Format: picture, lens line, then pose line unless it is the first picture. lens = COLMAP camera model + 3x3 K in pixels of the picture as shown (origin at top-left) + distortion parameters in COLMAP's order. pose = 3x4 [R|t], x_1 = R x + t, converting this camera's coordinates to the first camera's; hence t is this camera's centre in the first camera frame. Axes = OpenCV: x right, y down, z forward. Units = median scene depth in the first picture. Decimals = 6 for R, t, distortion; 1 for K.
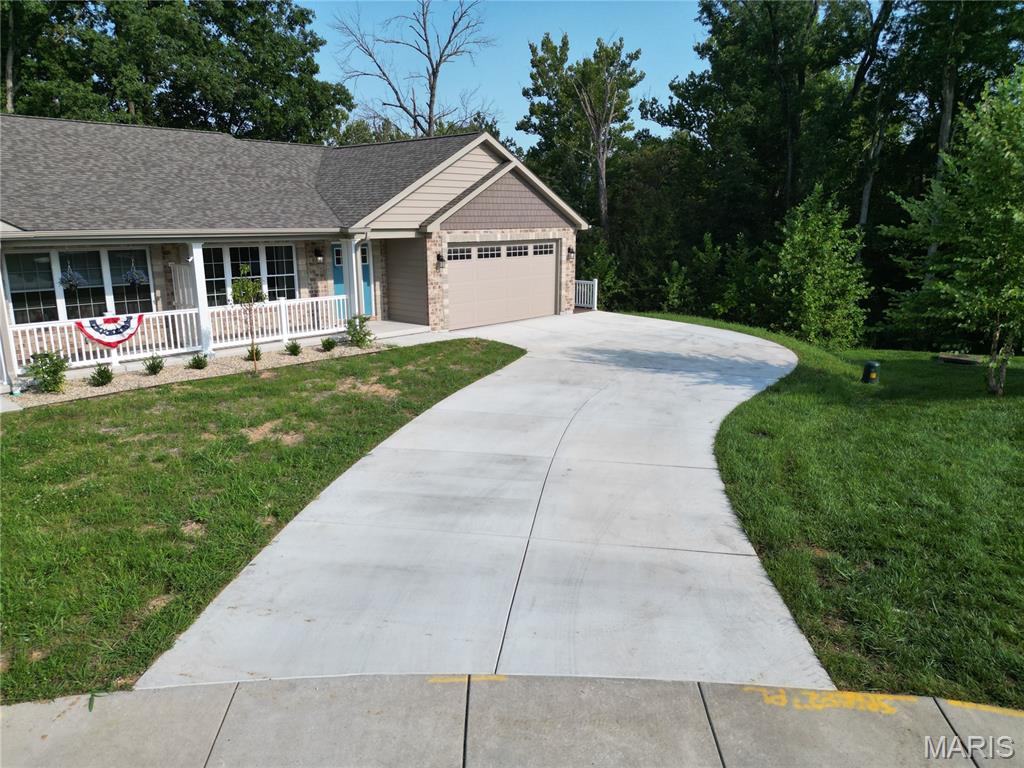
lens RADIAL K [[713.8, 0, 508.7], [0, 713.8, 385.3], [0, 0, 1]] dist [0.085153, -0.104429]
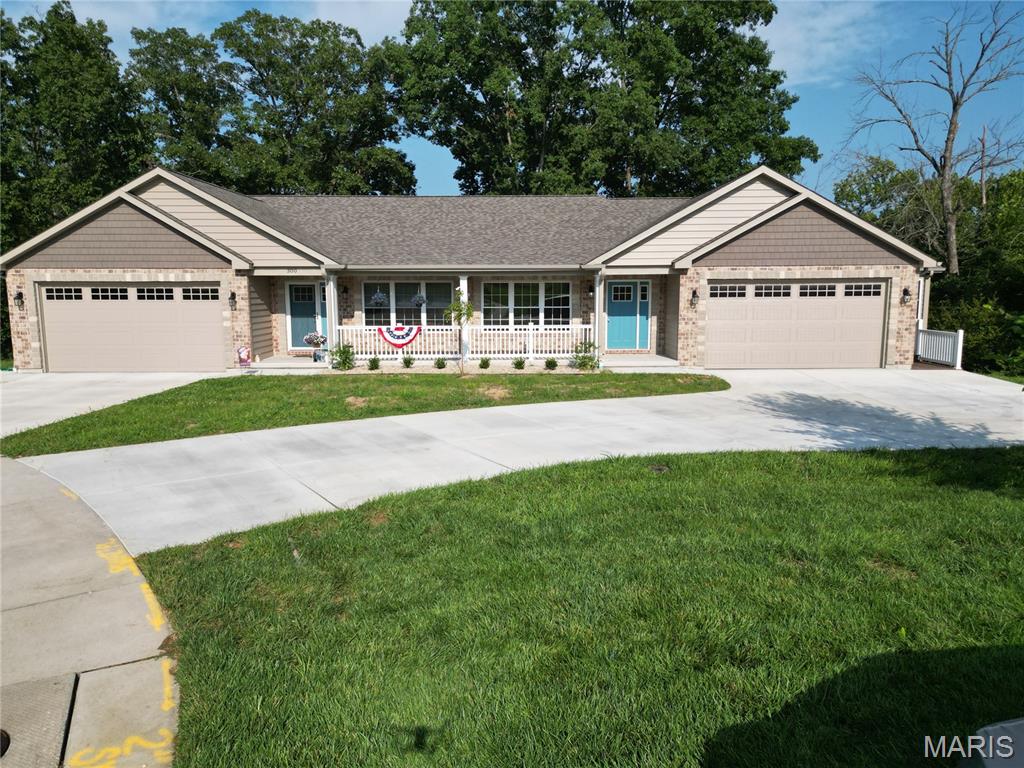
lens RADIAL K [[717.7, 0, 516.2], [0, 717.7, 386.2], [0, 0, 1]] dist [0.058023, -0.054156]
pose [[0.685774, 0.099398, -0.720995, 0.477909], [-0.163107, 0.986423, -0.019149, 0.008982], [0.709302, 0.130731, 0.692676, 0.144641]]
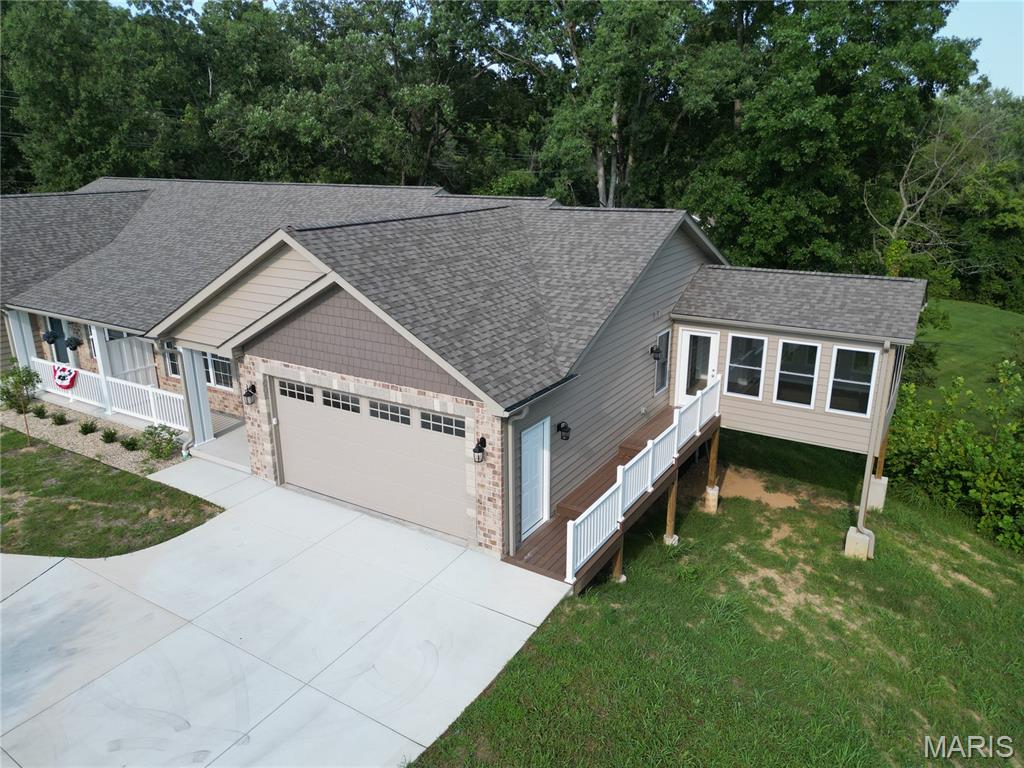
lens RADIAL K [[713.8, 0, 508.7], [0, 713.8, 385.3], [0, 0, 1]] dist [0.085153, -0.104429]
pose [[0.195346, 0.303939, -0.932449, 0.667372], [-0.212743, 0.941260, 0.262242, -0.444038], [0.957382, 0.147144, 0.248532, 1.084116]]
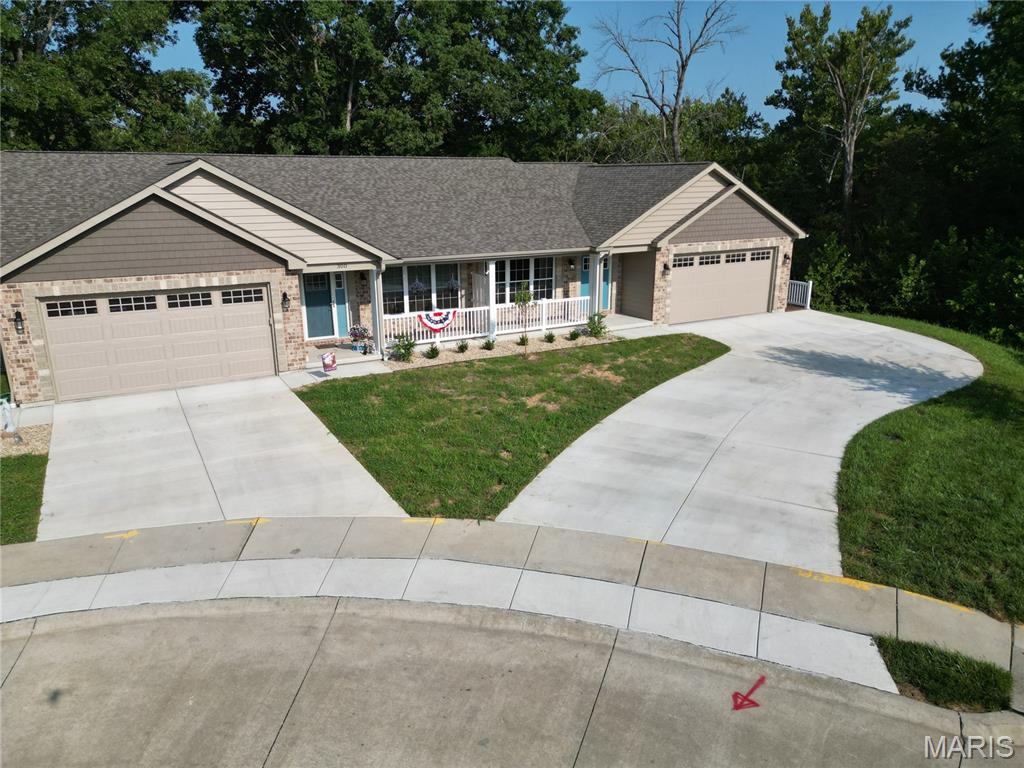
lens RADIAL K [[713.8, 0, 508.7], [0, 713.8, 385.3], [0, 0, 1]] dist [0.085153, -0.104429]
pose [[0.949022, 0.086626, -0.303073, 0.040416], [-0.069730, 0.995370, 0.066155, -0.037739], [0.307400, -0.041650, 0.950668, -0.276426]]
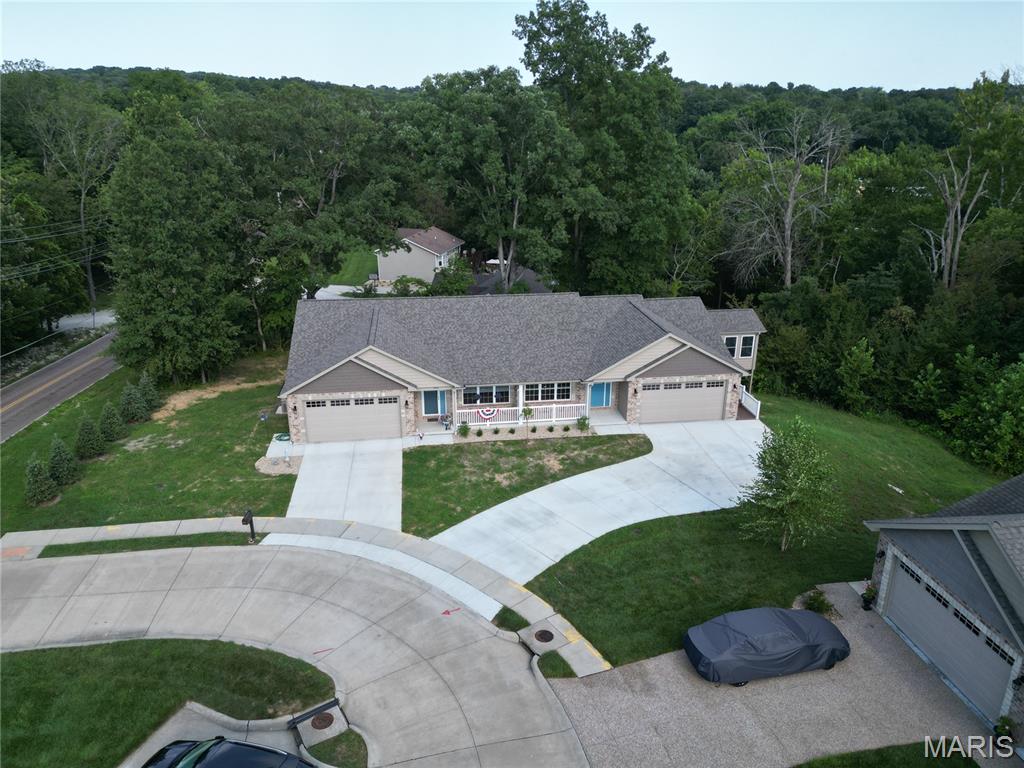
lens RADIAL K [[713.8, 0, 508.7], [0, 713.8, 385.3], [0, 0, 1]] dist [0.085153, -0.104429]
pose [[0.772928, 0.223206, -0.593937, 0.837067], [-0.143008, 0.973279, 0.179660, -0.513602], [0.618167, -0.053927, 0.784194, -0.821254]]
